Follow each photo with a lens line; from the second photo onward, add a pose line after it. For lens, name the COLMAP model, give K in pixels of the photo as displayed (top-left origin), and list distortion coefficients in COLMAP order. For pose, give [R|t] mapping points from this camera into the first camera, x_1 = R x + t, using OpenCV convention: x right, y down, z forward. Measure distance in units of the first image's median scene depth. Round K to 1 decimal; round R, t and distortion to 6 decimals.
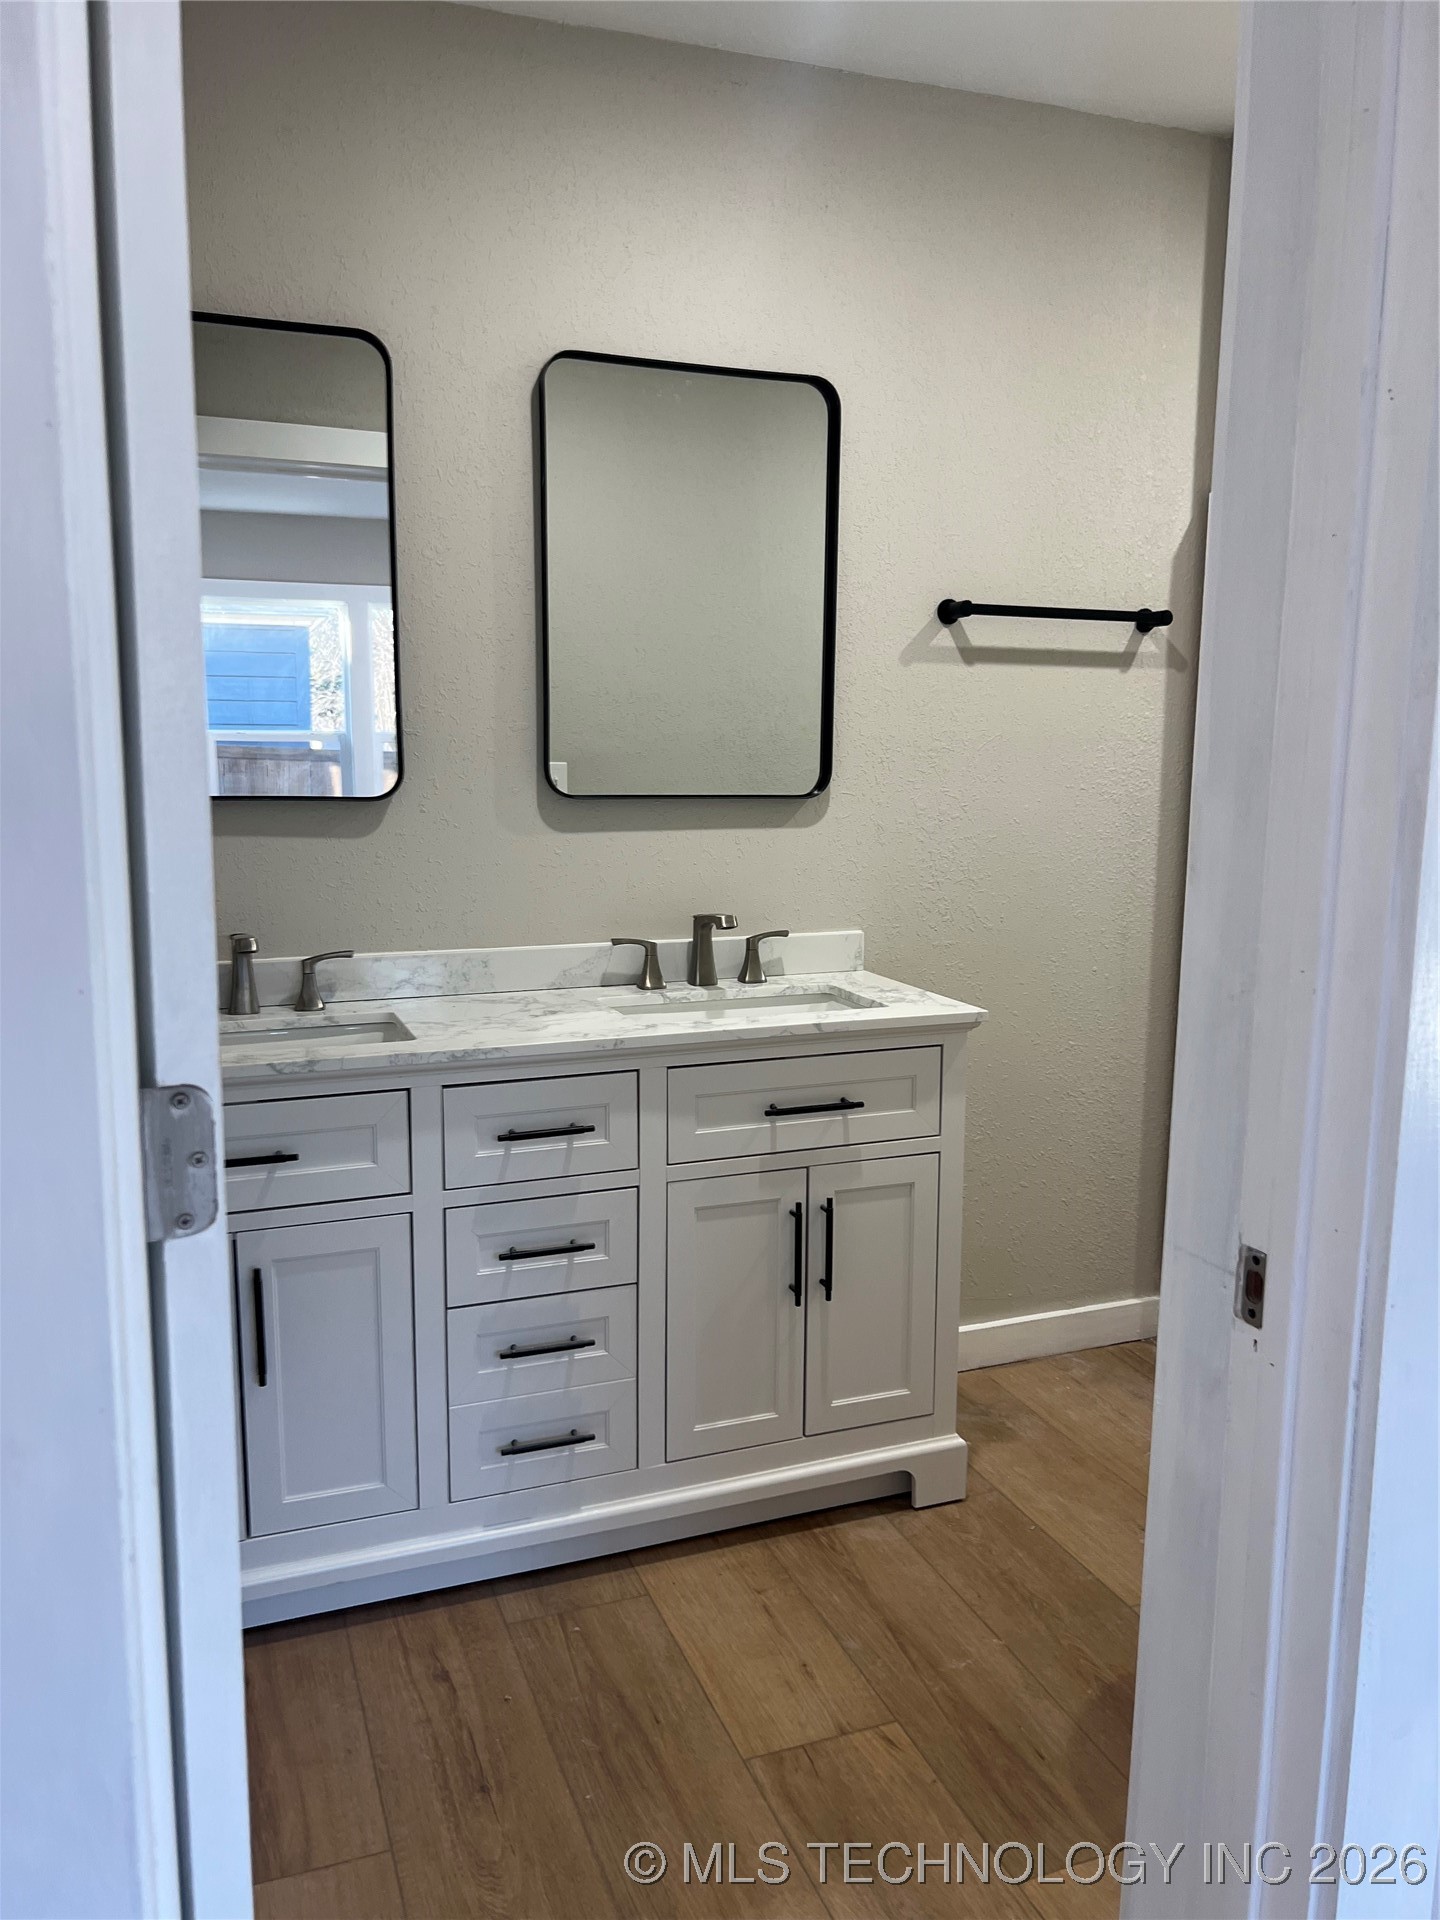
lens RADIAL K [[1447.5, 0, 720.0], [0, 1447.5, 960.0], [0, 0, 1]] dist [0.056721, -0.055813]
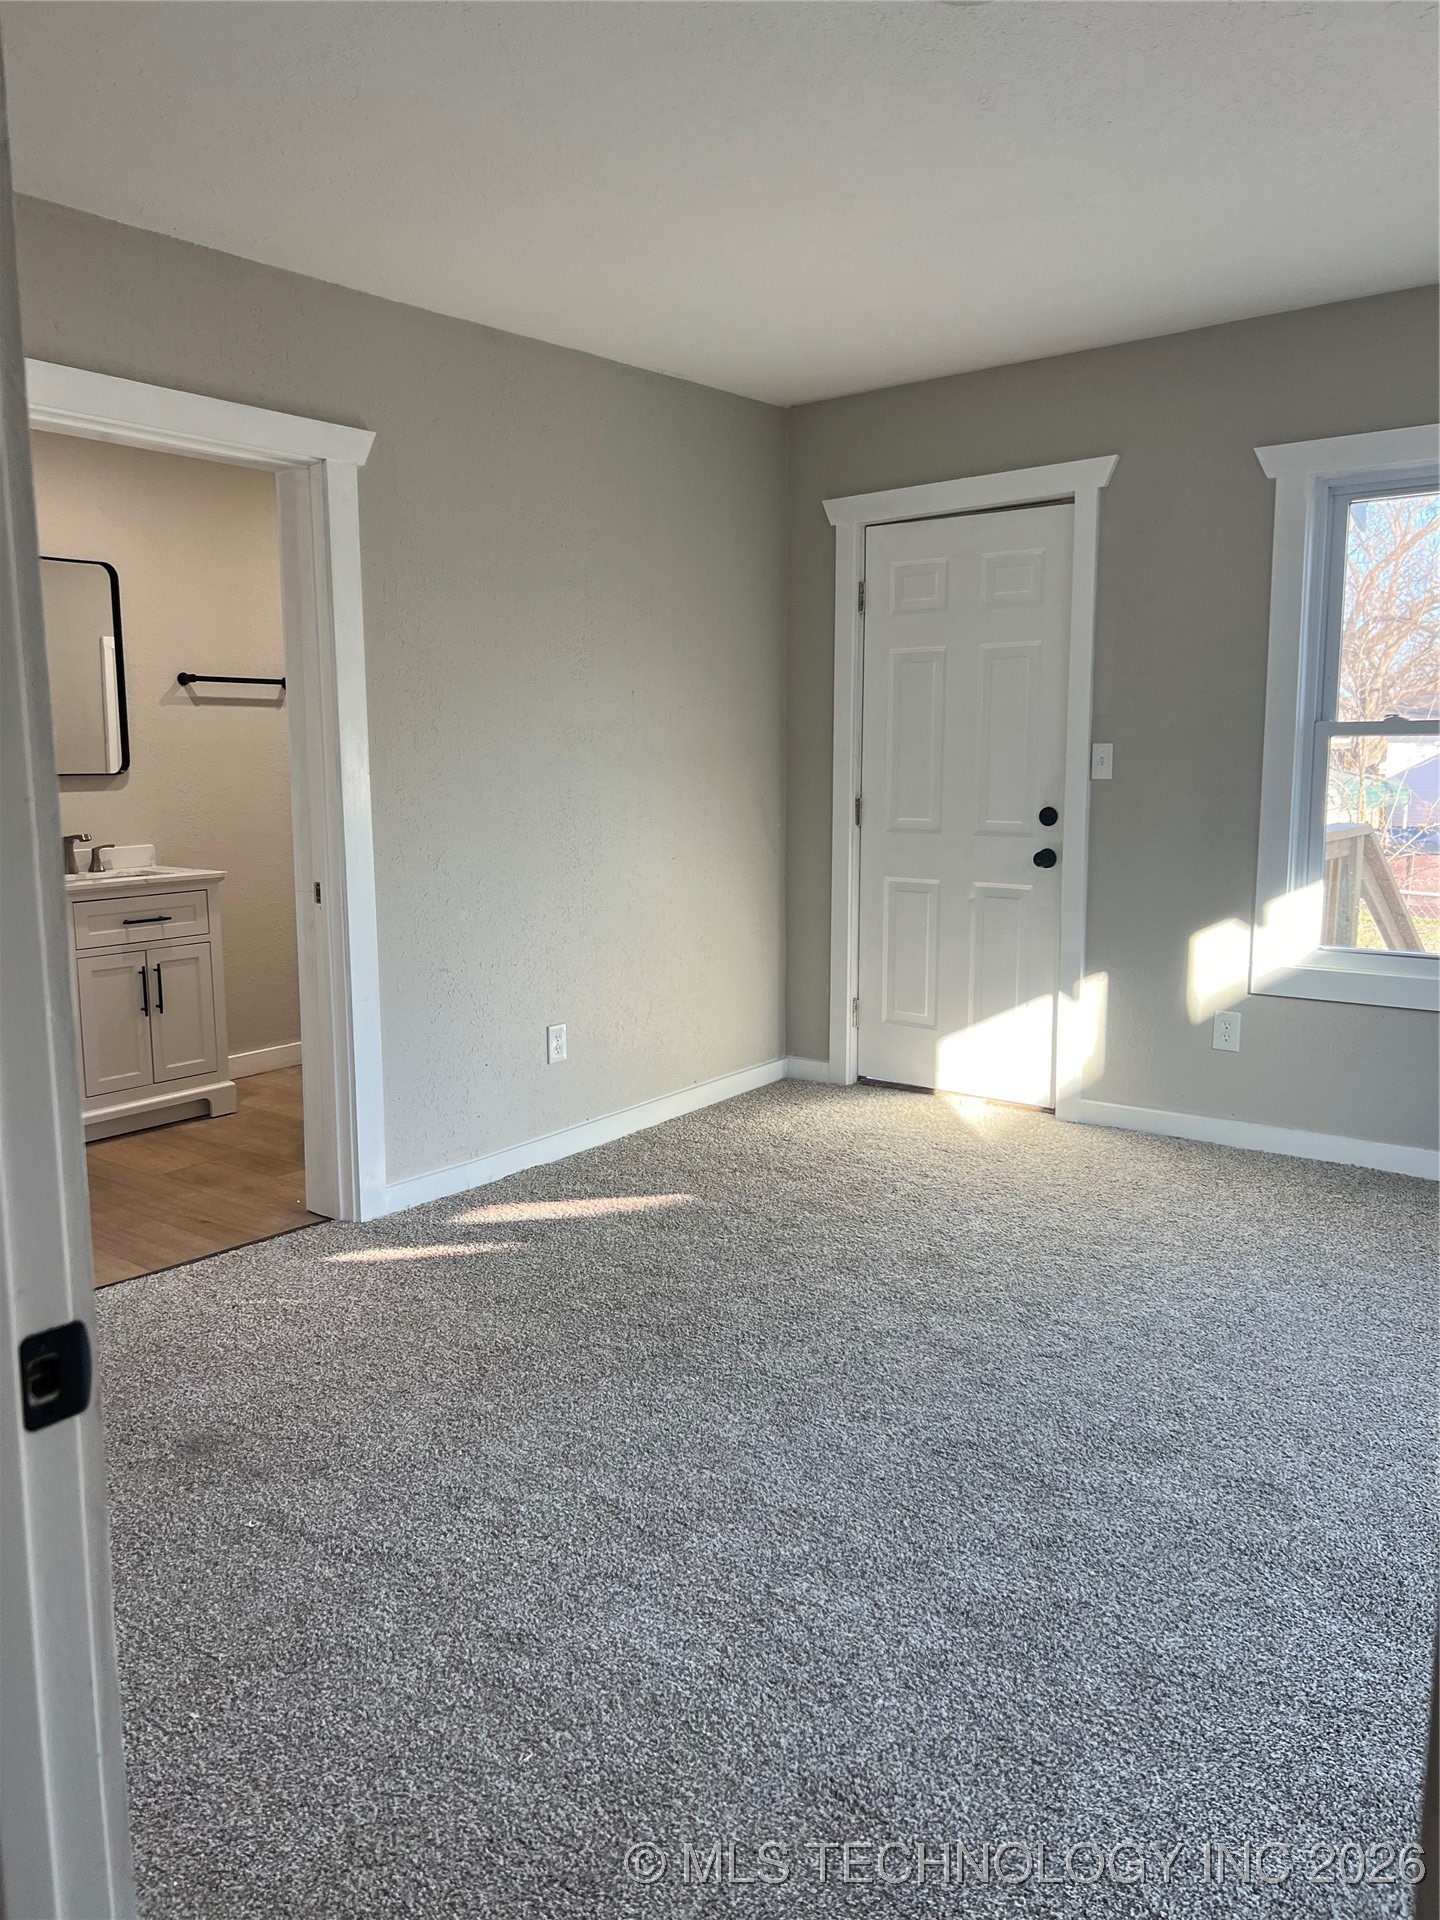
lens RADIAL K [[1447.5, 0, 720.0], [0, 1447.5, 960.0], [0, 0, 1]] dist [0.056721, -0.055813]
pose [[0.857932, -0.090816, 0.505673, -0.286549], [0.089222, 0.995634, 0.027436, 0.169001], [-0.505957, 0.021579, 0.862289, -1.202391]]
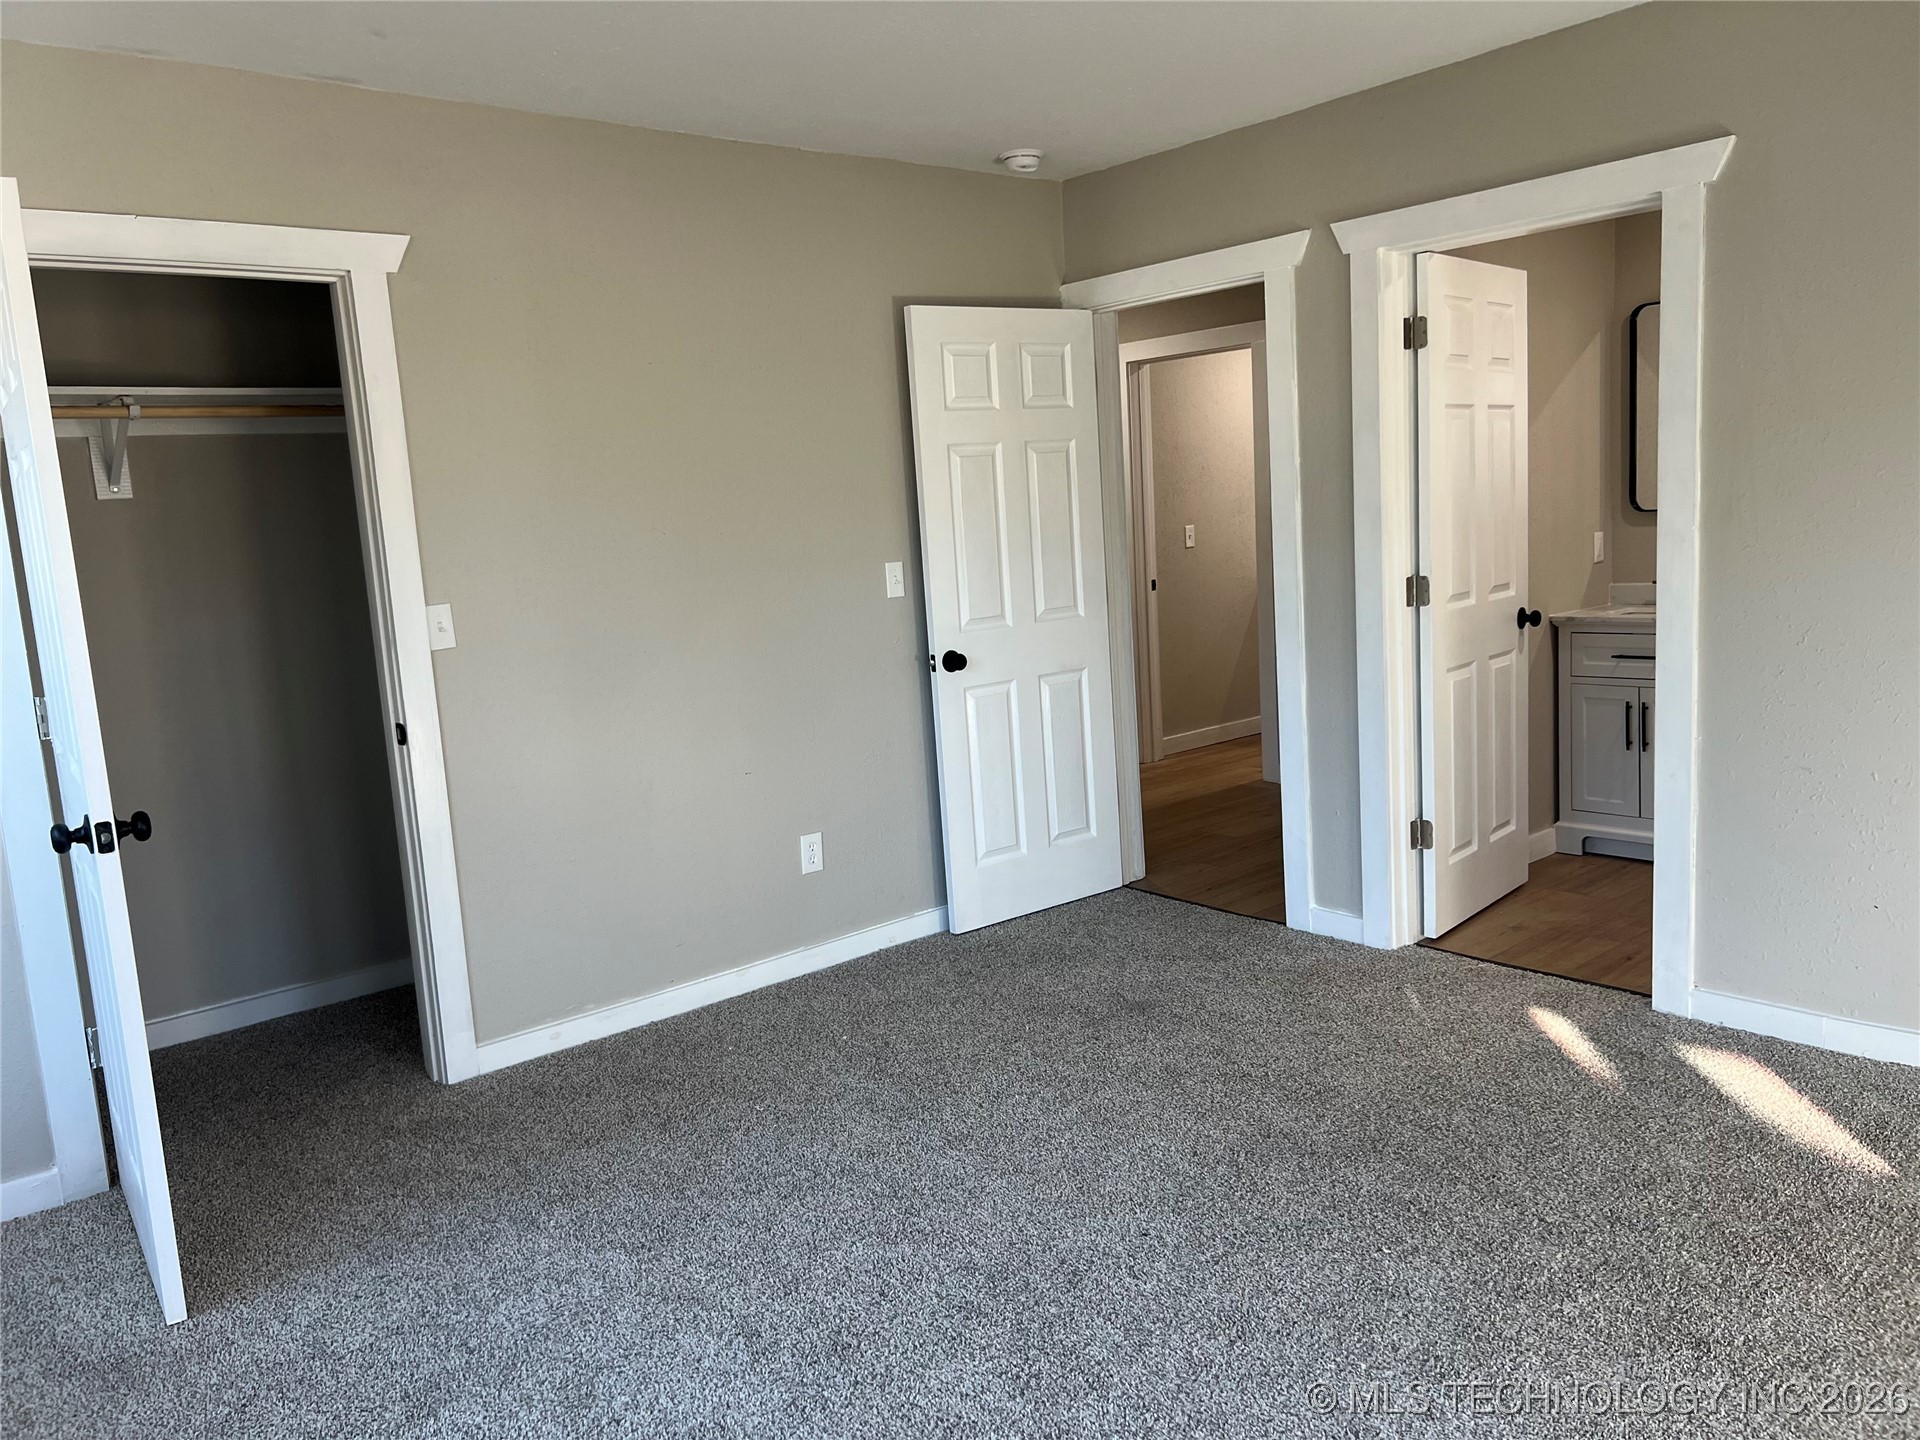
lens RADIAL K [[1426.6, 0, 960.0], [0, 1426.6, 720.0], [0, 0, 1]] dist [-0.098415, -0.000168]
pose [[0.328870, 0.108550, -0.938116, 1.659295], [-0.074601, 0.993254, 0.088778, 0.077493], [0.941424, 0.040788, 0.334749, -0.642219]]
